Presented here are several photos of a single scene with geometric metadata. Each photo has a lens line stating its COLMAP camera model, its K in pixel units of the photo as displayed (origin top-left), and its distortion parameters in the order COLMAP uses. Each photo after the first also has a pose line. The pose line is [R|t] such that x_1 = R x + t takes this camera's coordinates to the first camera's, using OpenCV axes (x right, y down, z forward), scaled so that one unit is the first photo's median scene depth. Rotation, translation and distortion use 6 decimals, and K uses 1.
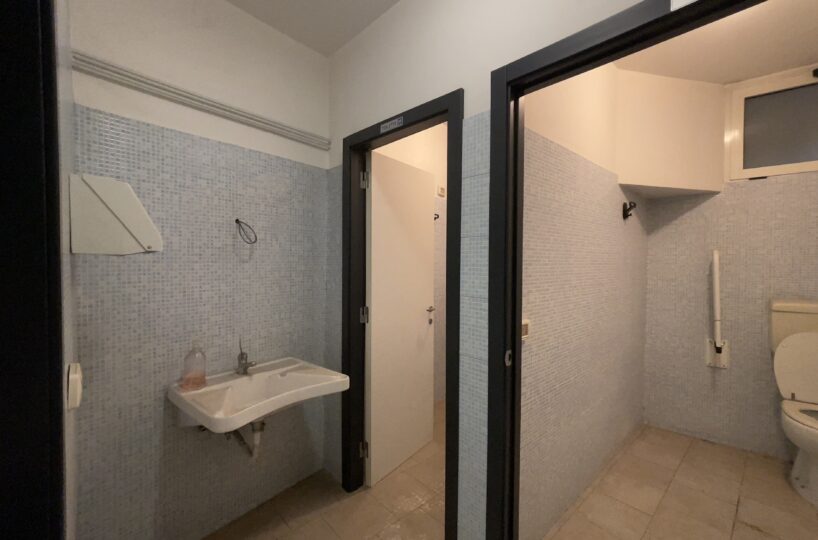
lens RADIAL K [[347.4, 0, 415.9], [0, 347.4, 270.2], [0, 0, 1]] dist [-0.011970, 0.006901]
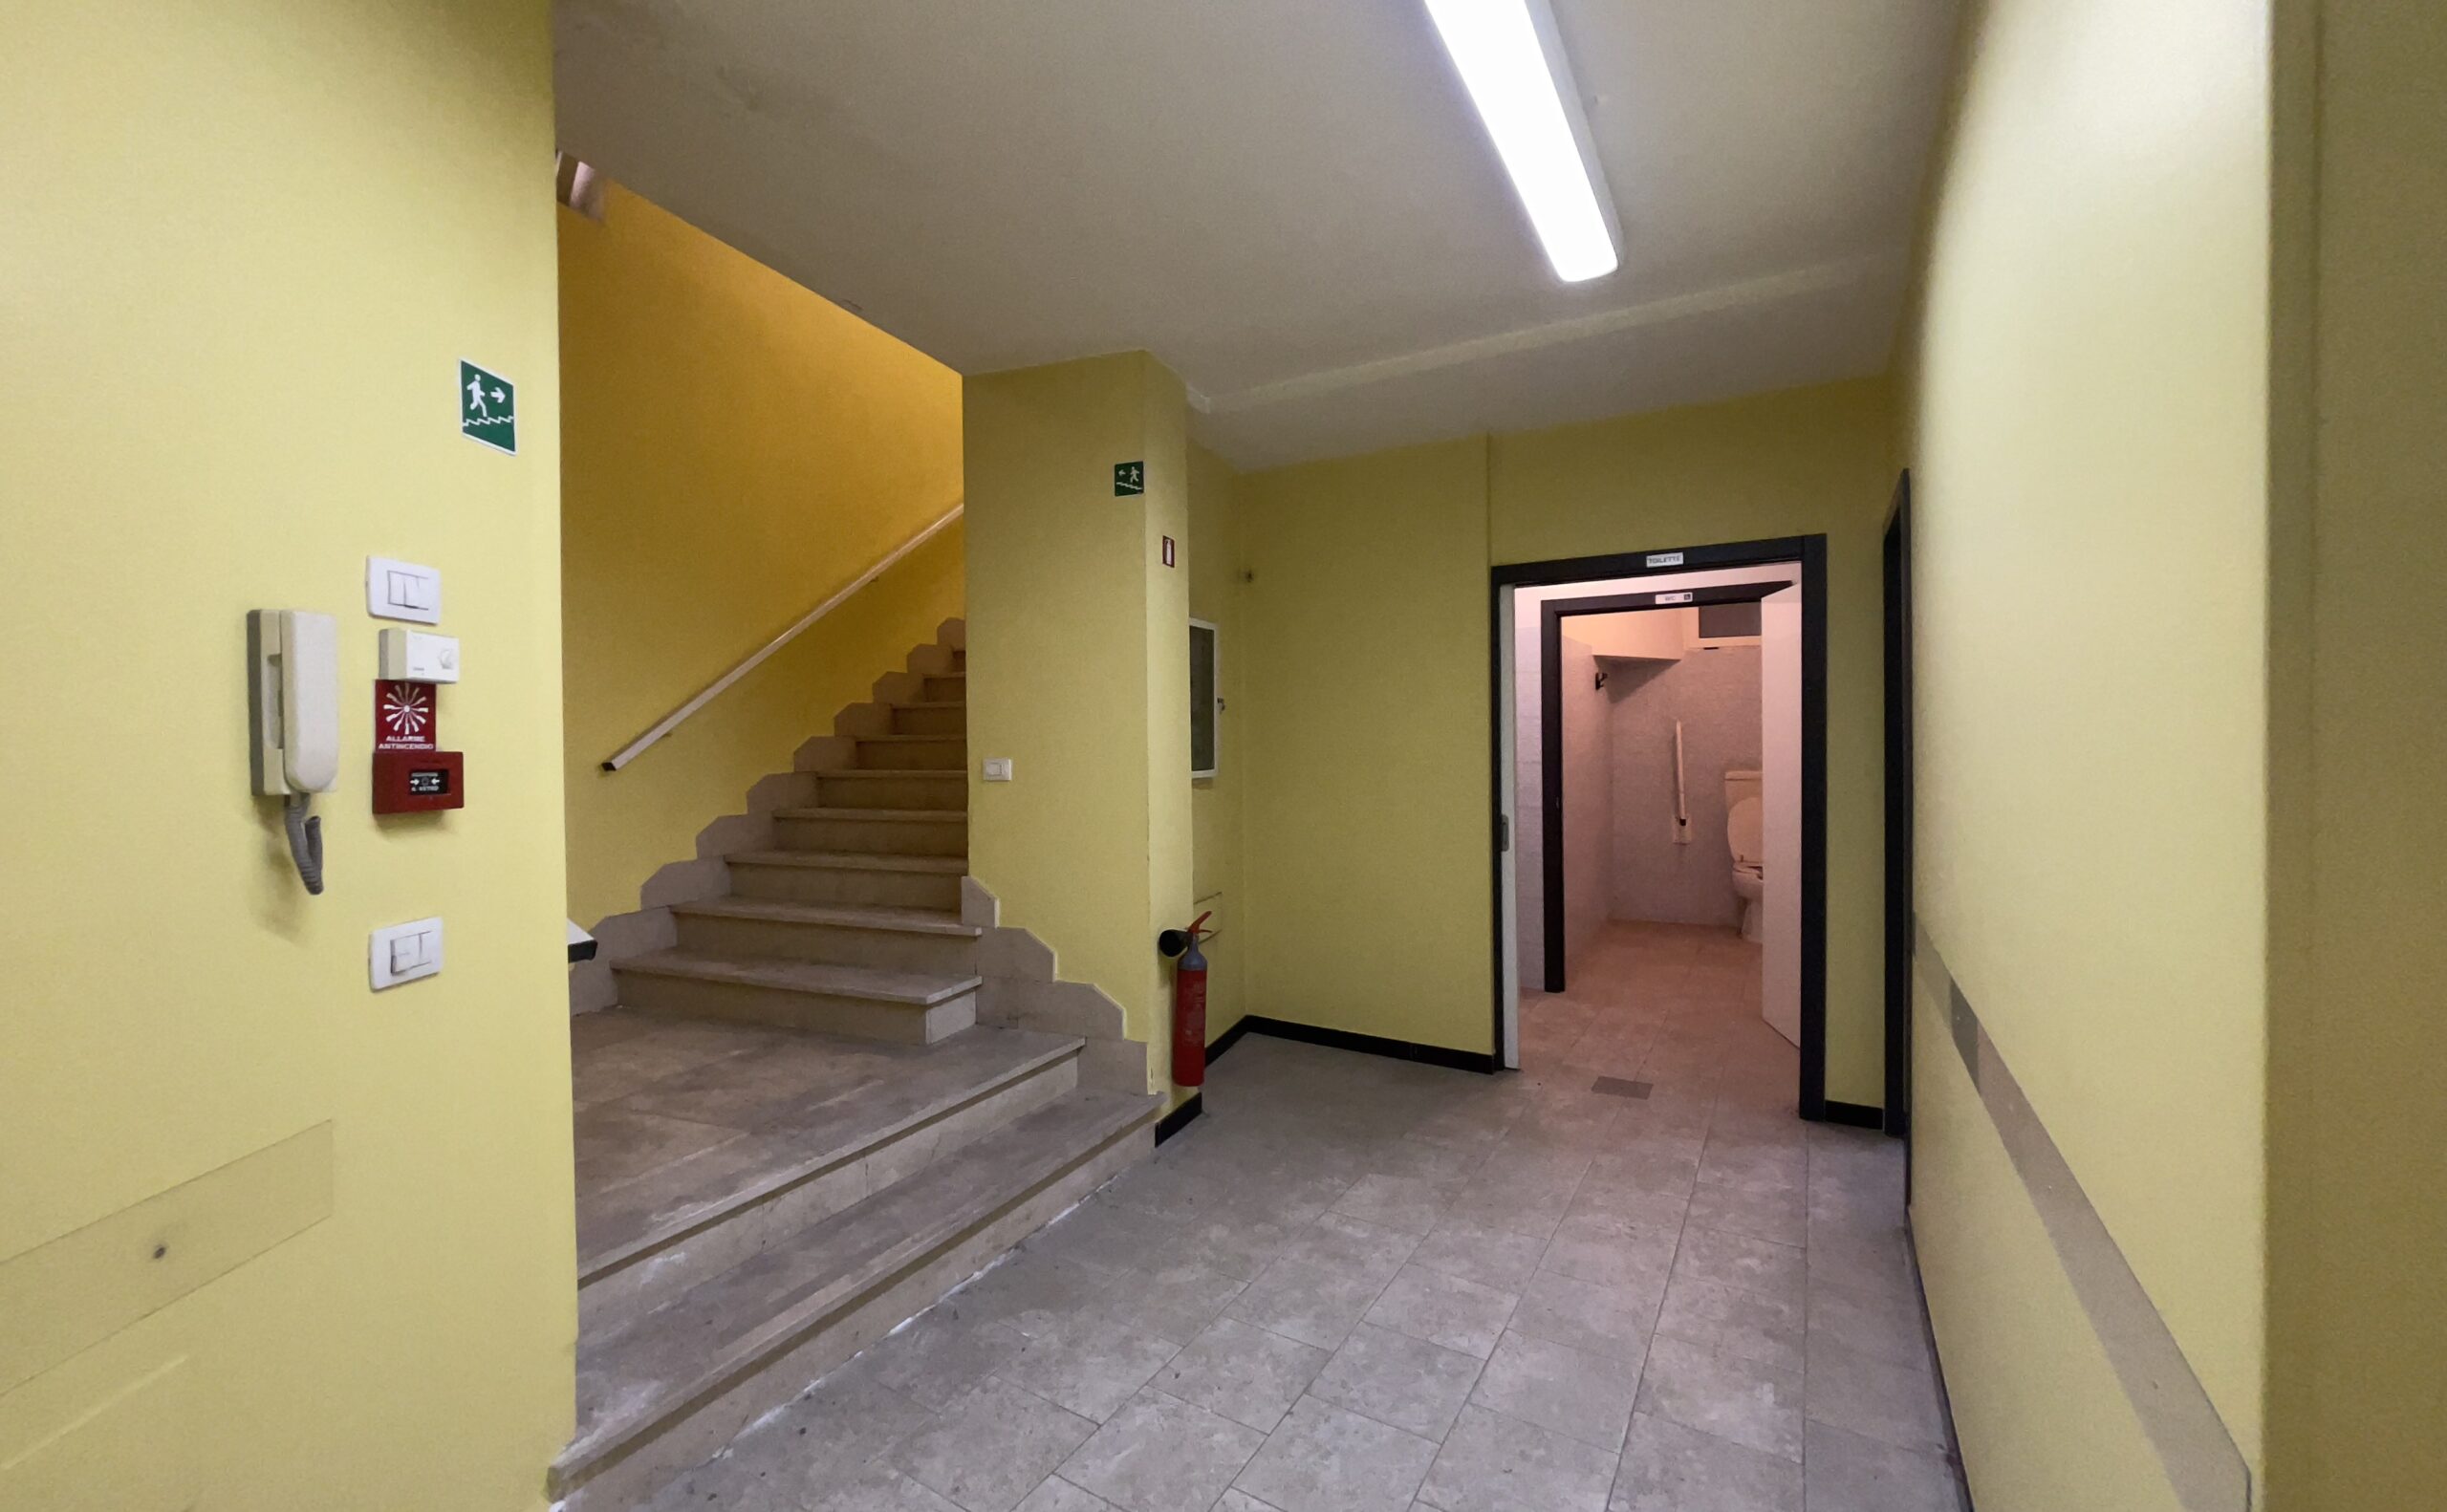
lens RADIAL K [[971.5, 0, 1202.3], [0, 971.5, 748.4], [0, 0, 1]] dist [-0.013907, 0.001643]
pose [[0.966857, -0.018093, 0.254675, -1.139761], [0.021816, 0.999692, -0.011800, 0.022085], [-0.254383, 0.016965, 0.966955, -1.314337]]
